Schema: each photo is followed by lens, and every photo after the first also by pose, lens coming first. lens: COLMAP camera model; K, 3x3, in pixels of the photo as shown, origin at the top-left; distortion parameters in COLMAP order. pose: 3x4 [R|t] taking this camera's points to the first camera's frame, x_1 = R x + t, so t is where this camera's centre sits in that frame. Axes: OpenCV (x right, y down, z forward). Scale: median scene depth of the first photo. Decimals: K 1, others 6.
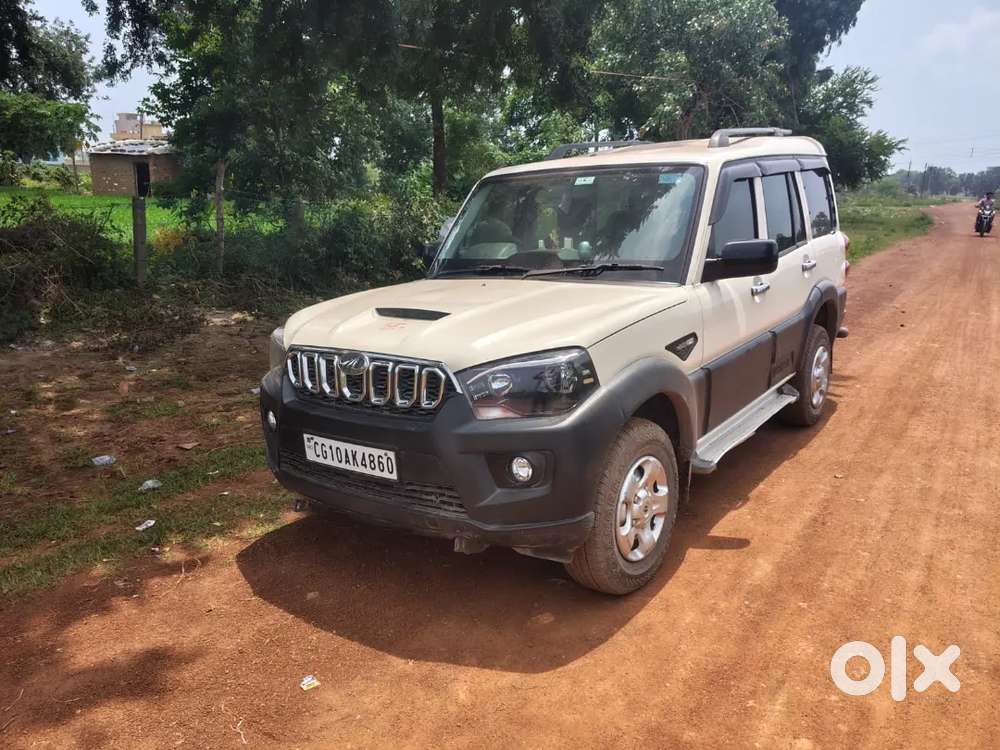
lens RADIAL K [[770.2, 0, 495.8], [0, 770.2, 357.7], [0, 0, 1]] dist [0.039306, -0.116764]
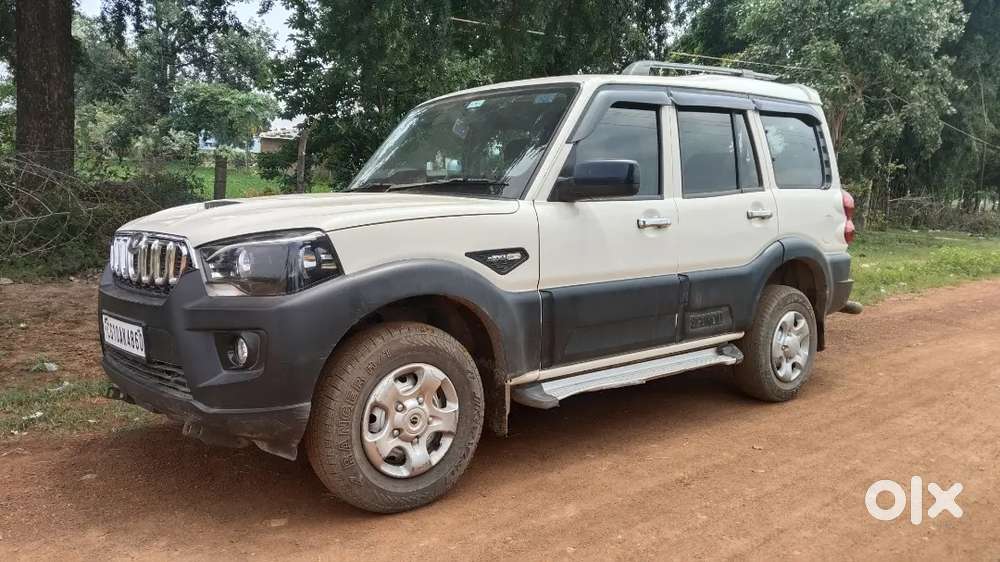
lens RADIAL K [[796.6, 0, 499.8], [0, 796.6, 269.2], [0, 0, 1]] dist [0.083740, -0.163882]
pose [[0.976641, 0.058696, -0.206704, 0.456889], [-0.082810, 0.990475, -0.110004, 0.106884], [0.198279, 0.124551, 0.972200, 0.064621]]
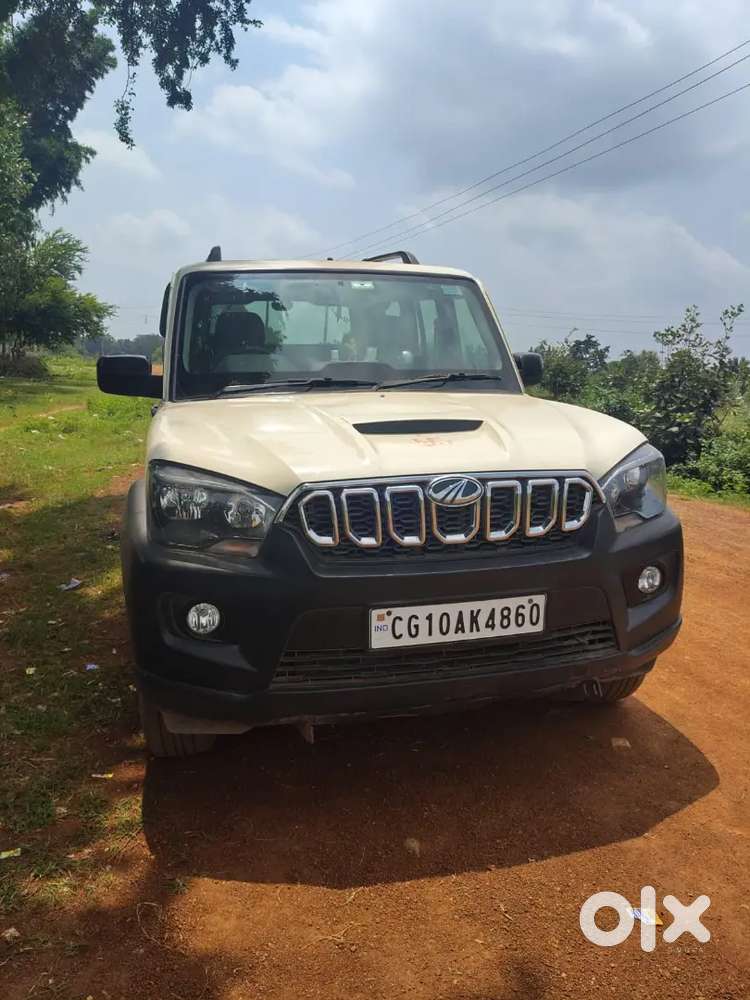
lens RADIAL K [[762.9, 0, 372.3], [0, 762.9, 490.2], [0, 0, 1]] dist [0.031878, -0.077686]
pose [[0.657224, -0.103020, 0.746622, -0.696351], [0.130170, 0.991243, 0.022189, -0.017395], [-0.742370, 0.082604, 0.664879, 0.531092]]
